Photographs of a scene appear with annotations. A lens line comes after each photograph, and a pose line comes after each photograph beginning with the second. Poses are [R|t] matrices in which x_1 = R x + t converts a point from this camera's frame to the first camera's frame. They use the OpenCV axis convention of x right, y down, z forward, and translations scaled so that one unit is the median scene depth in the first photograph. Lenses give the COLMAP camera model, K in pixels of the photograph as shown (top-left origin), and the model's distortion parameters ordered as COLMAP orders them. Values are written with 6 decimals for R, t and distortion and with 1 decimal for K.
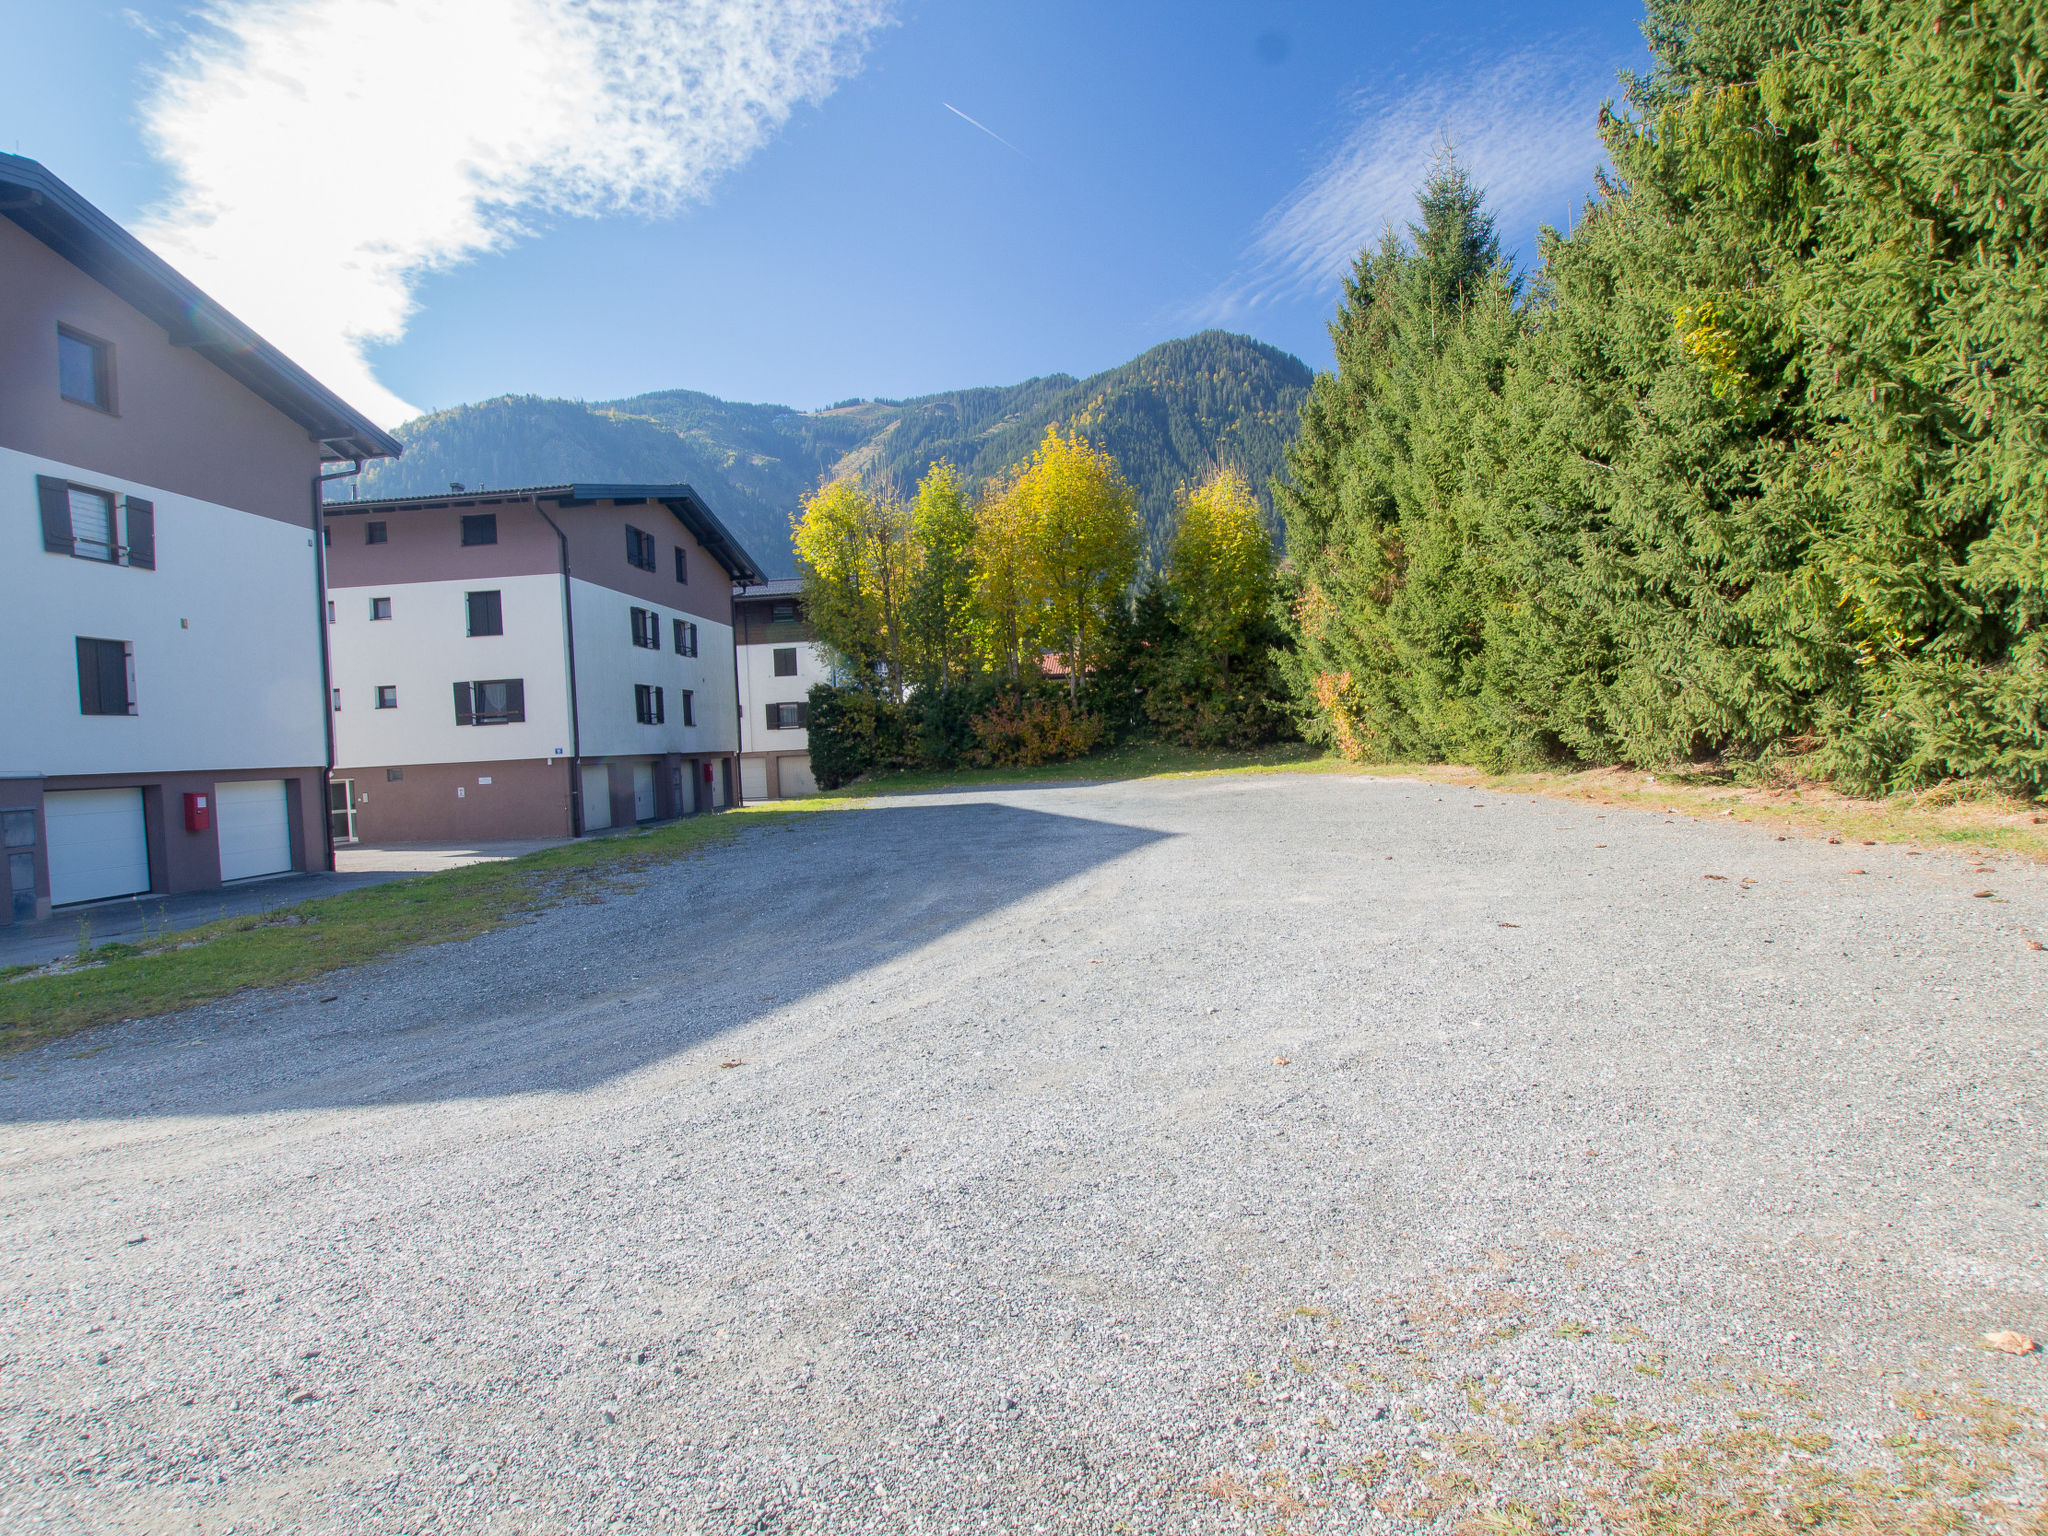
lens RADIAL K [[1066.5, 0, 1024.0], [0, 1066.5, 768.0], [0, 0, 1]] dist [-0.042217, 0.017166]
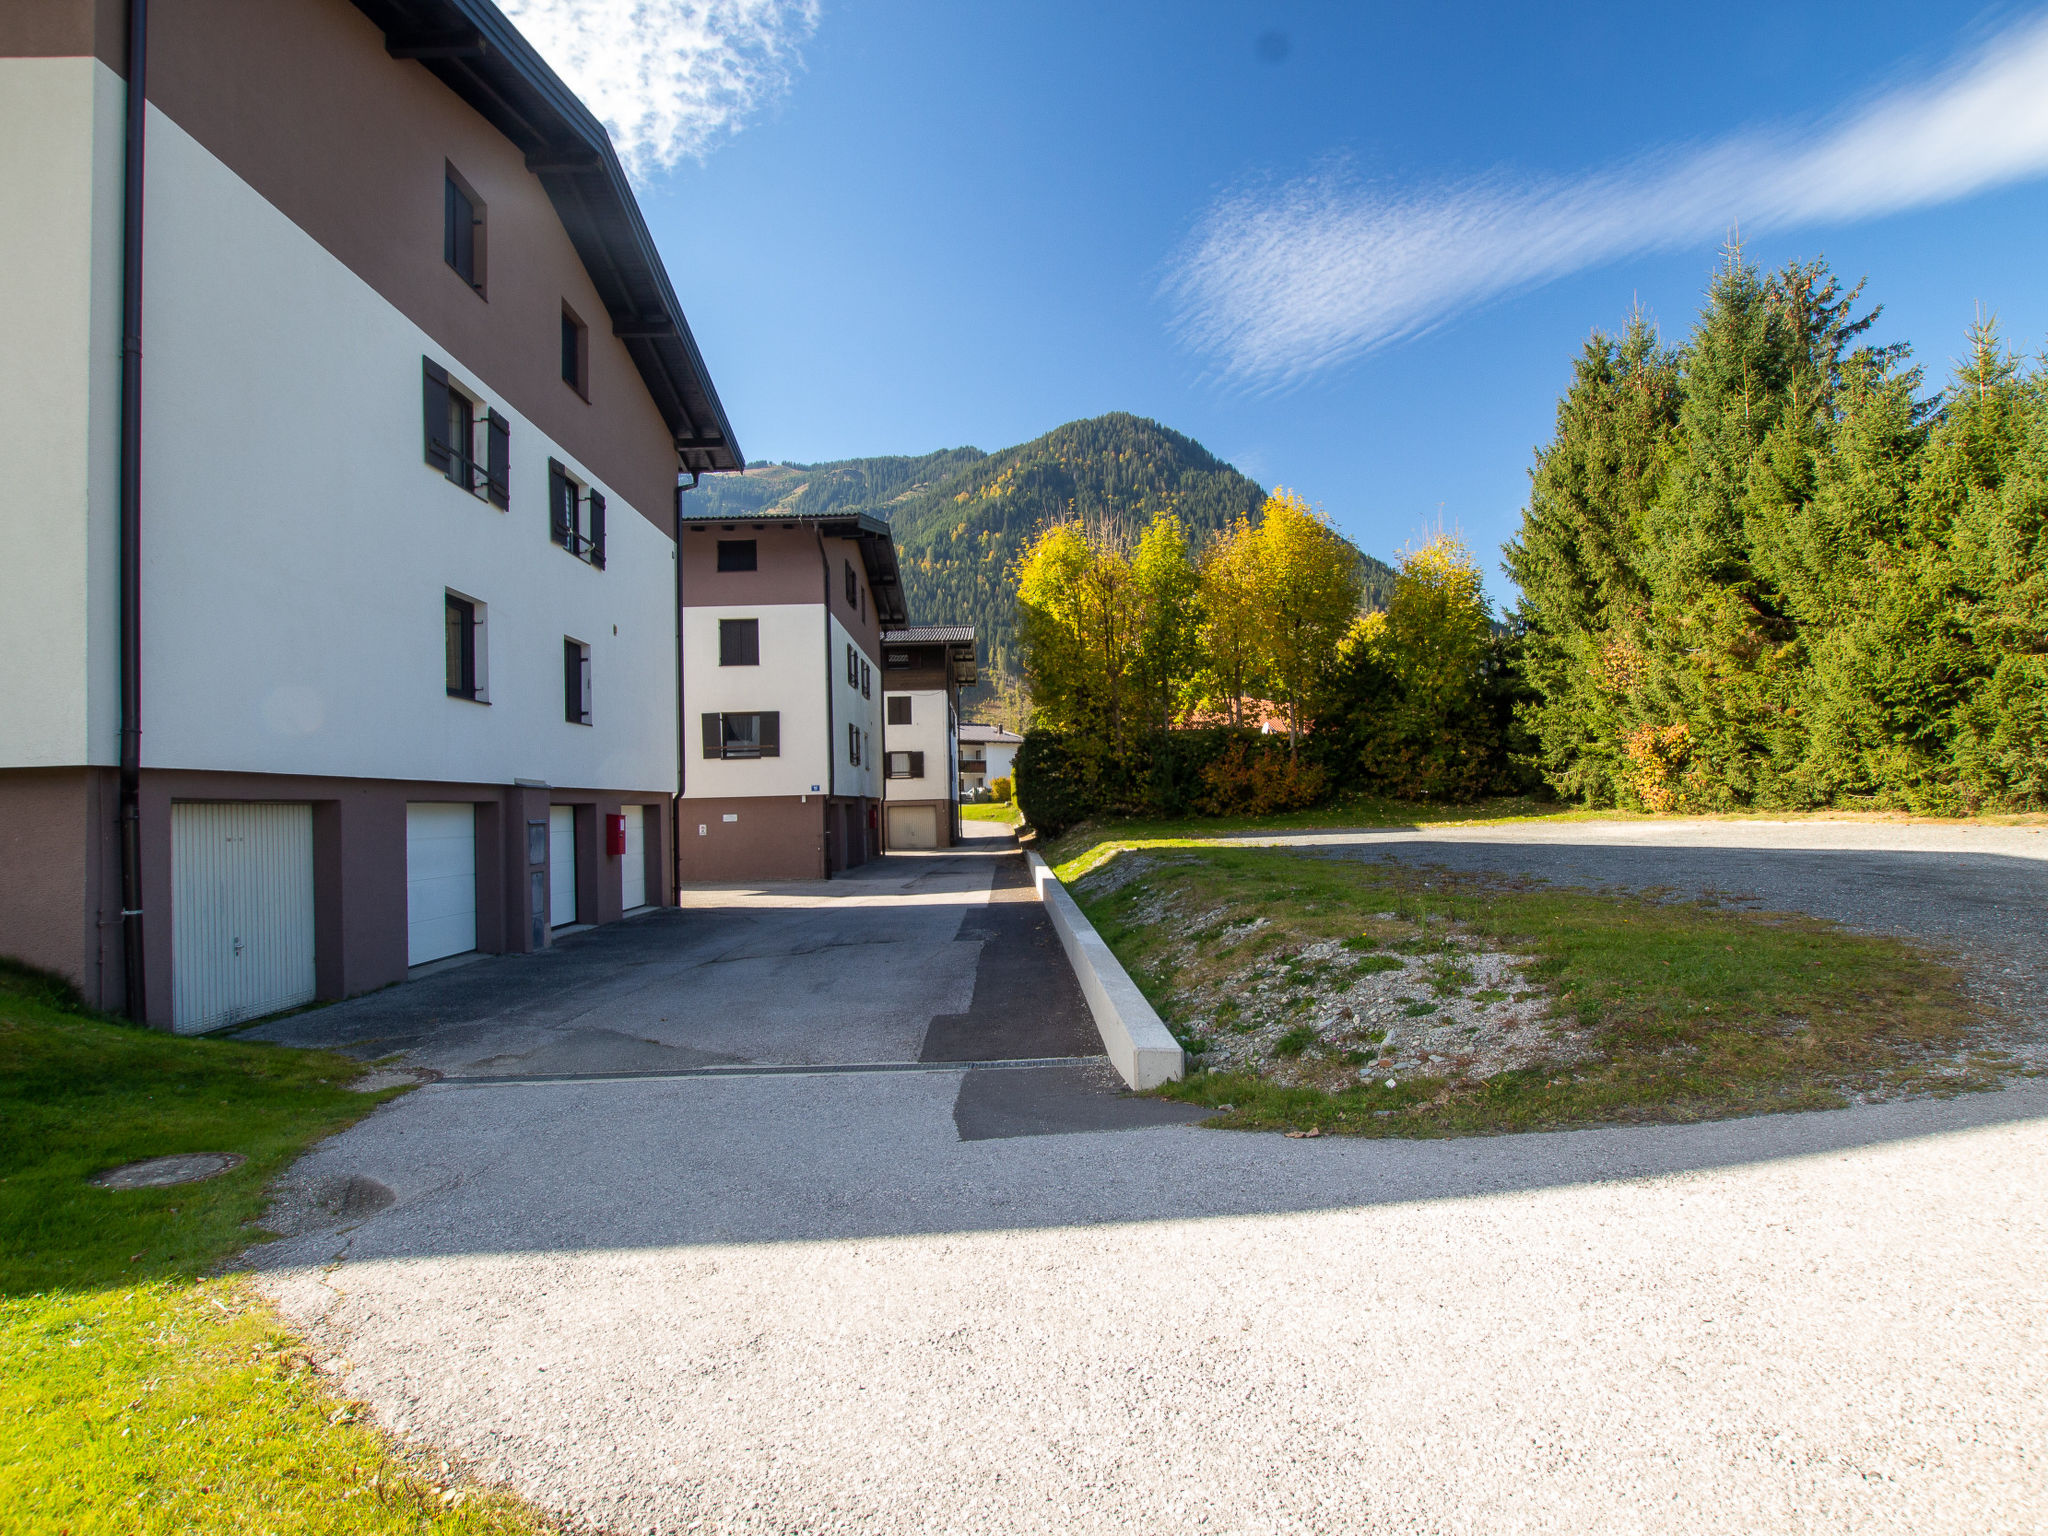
lens RADIAL K [[1066.5, 0, 1024.0], [0, 1066.5, 768.0], [0, 0, 1]] dist [-0.042217, 0.017166]
pose [[0.995216, 0.023309, 0.094875, -0.302025], [-0.017318, 0.997833, -0.063484, 0.020662], [-0.096149, 0.061537, 0.993463, 0.023969]]
